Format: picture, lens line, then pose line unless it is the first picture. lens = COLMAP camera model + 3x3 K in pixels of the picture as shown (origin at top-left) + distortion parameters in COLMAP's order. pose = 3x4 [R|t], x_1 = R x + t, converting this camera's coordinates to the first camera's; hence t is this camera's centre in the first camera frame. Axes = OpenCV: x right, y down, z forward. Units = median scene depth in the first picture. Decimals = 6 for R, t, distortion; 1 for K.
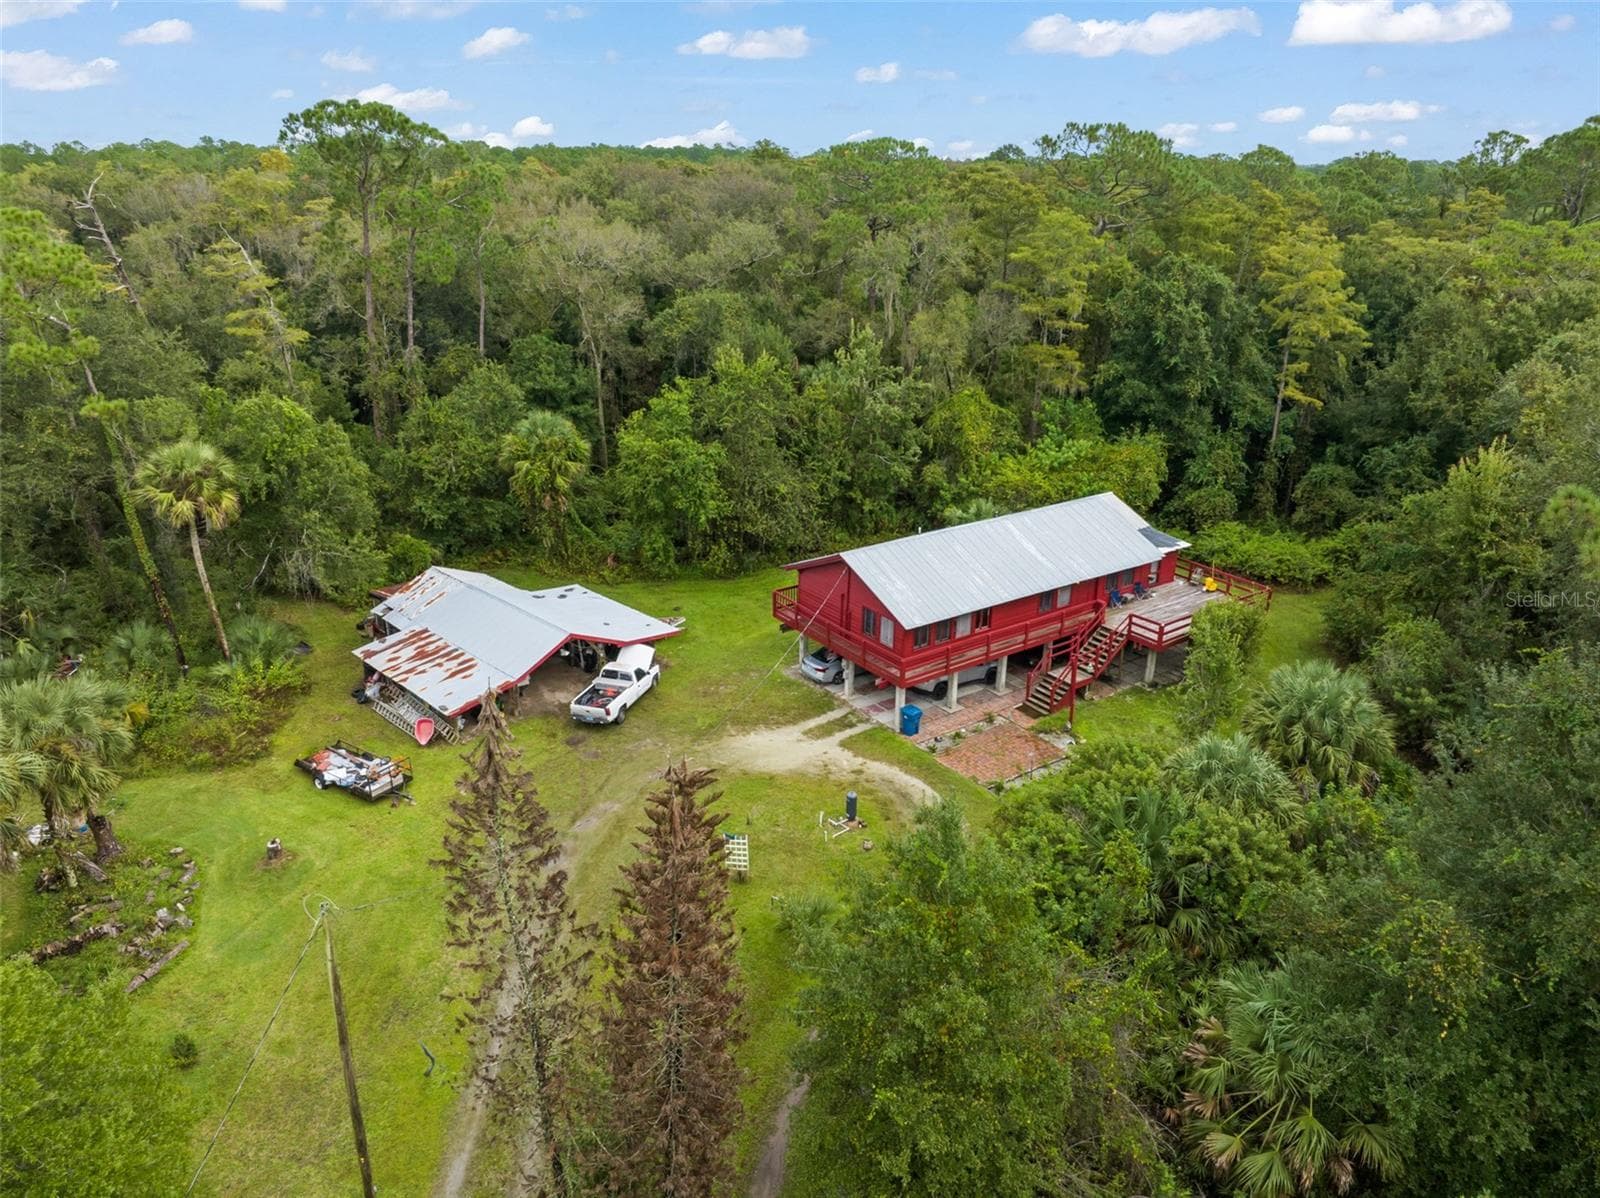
lens RADIAL K [[1204.2, 0, 800.0], [0, 1204.2, 599.0], [0, 0, 1]] dist [-0.002831, -0.001703]
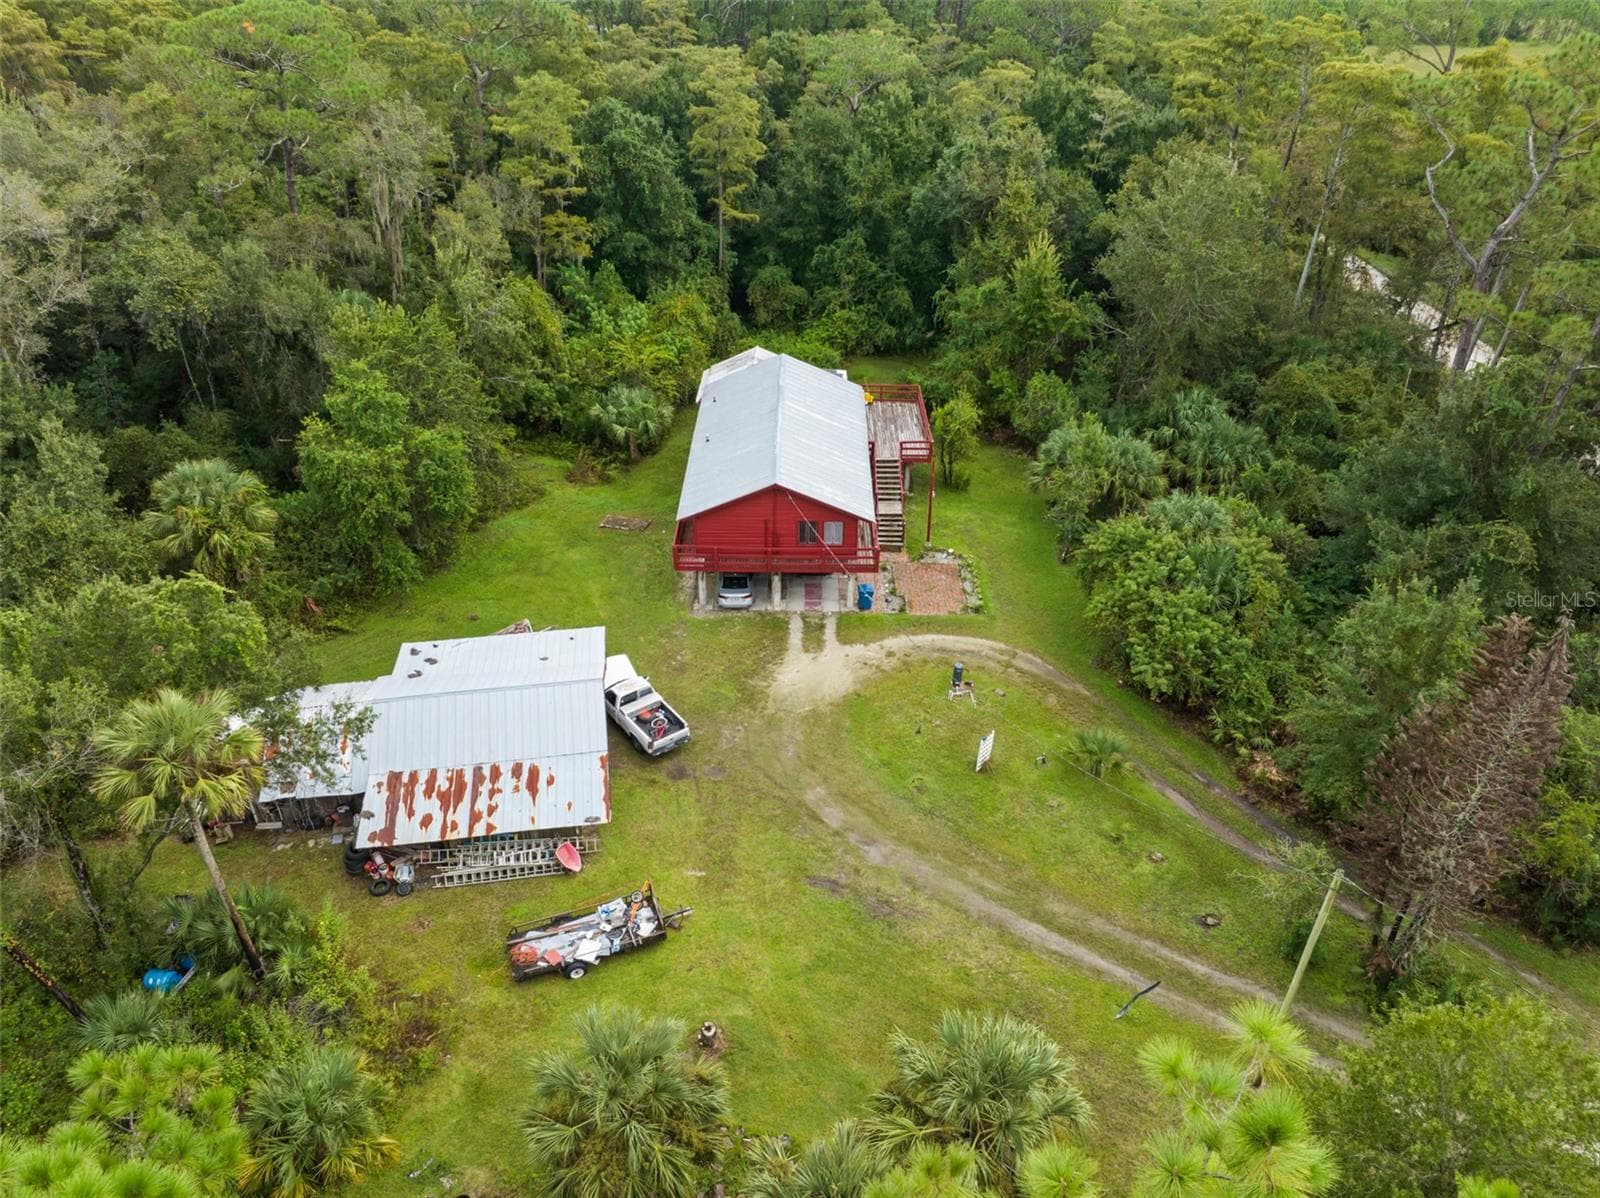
lens RADIAL K [[1204.2, 0, 800.0], [0, 1204.2, 599.0], [0, 0, 1]] dist [-0.002831, -0.001703]
pose [[0.550559, -0.438491, 0.710359, -0.694248], [0.277187, 0.898682, 0.339908, -0.278168], [-0.787434, 0.009762, 0.616322, 0.320634]]
